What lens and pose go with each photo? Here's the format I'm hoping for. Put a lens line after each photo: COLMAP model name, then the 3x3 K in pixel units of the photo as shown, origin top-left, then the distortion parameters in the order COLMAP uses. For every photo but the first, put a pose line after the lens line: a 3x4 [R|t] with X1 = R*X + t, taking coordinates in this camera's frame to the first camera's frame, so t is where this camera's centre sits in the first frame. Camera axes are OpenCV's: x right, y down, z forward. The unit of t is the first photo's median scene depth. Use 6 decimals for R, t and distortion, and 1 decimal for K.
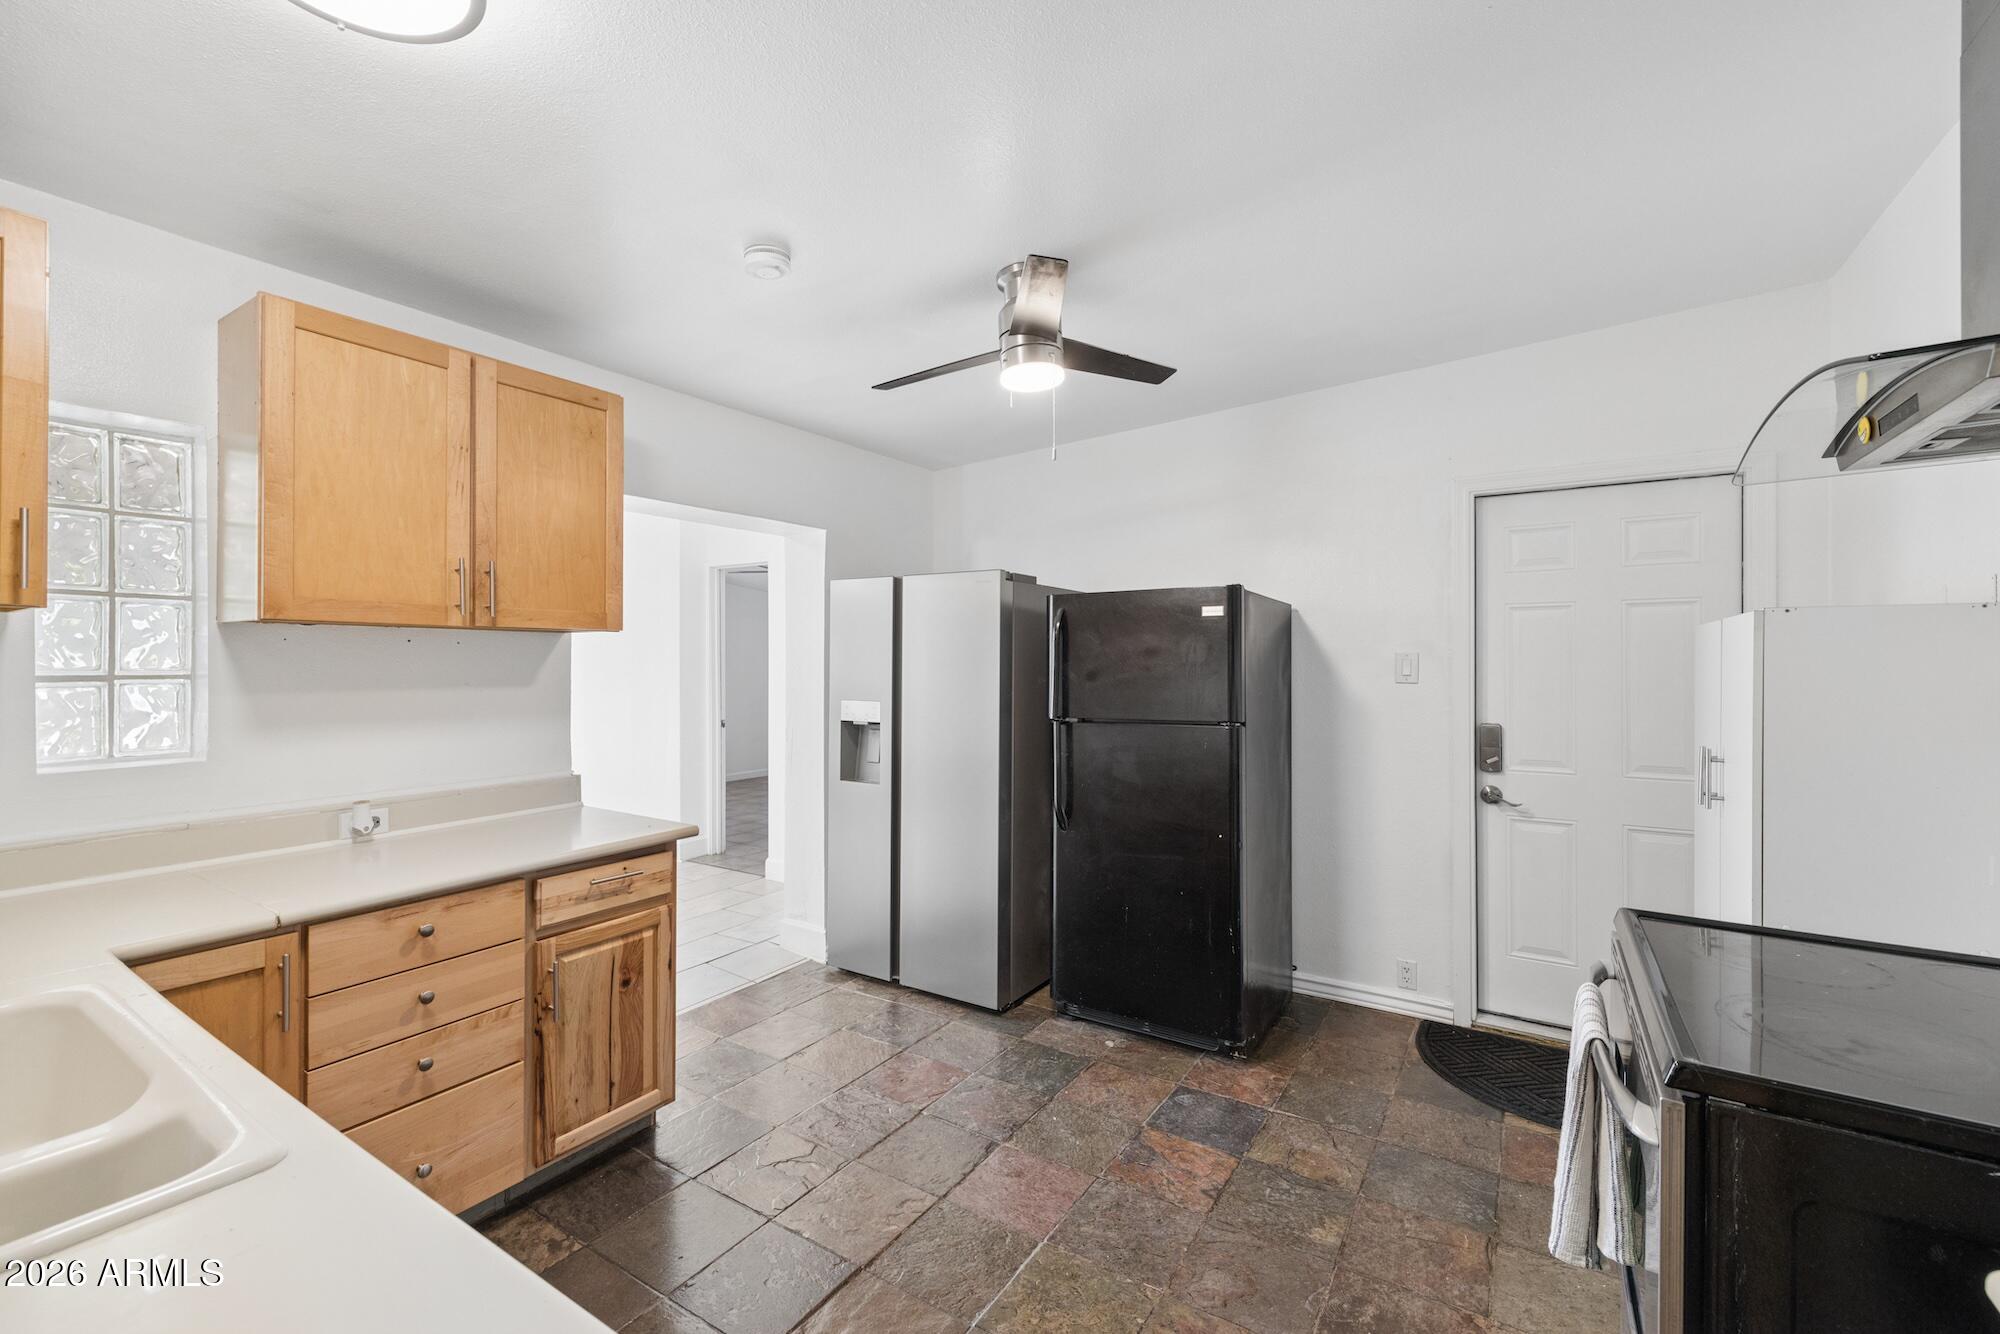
lens RADIAL K [[842.6, 0, 986.4], [0, 842.6, 663.8], [0, 0, 1]] dist [-0.001303, -0.000693]
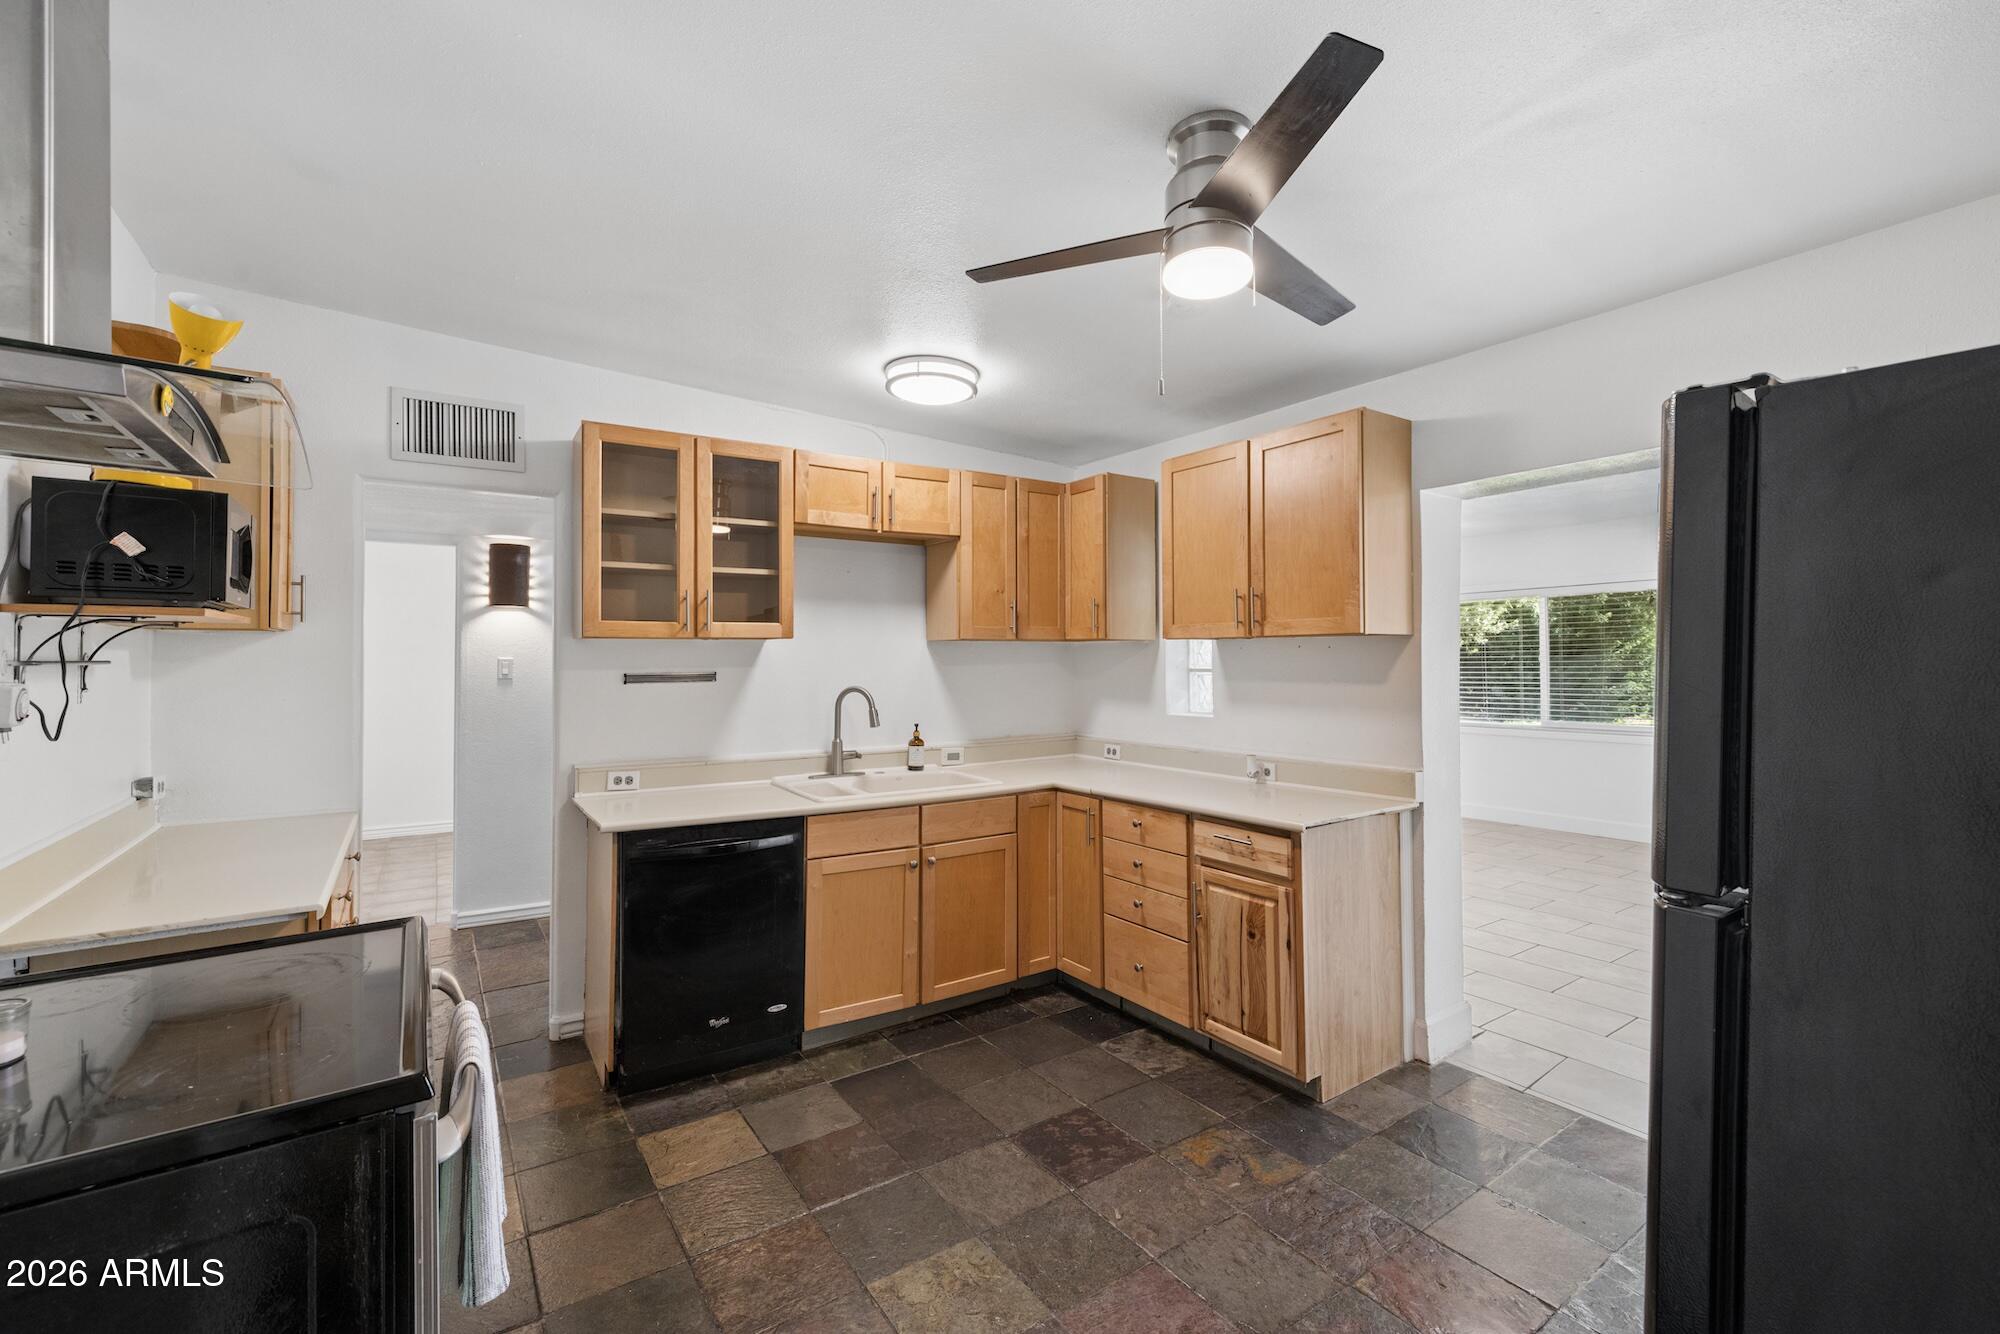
lens RADIAL K [[842.6, 0, 994.9], [0, 842.6, 654.9], [0, 0, 1]] dist [-0.001303, -0.000693]
pose [[-0.384239, -0.004566, -0.923223, 0.820214], [0.000759, 0.999986, -0.005262, -0.007926], [0.923233, -0.002722, -0.384230, 1.149898]]
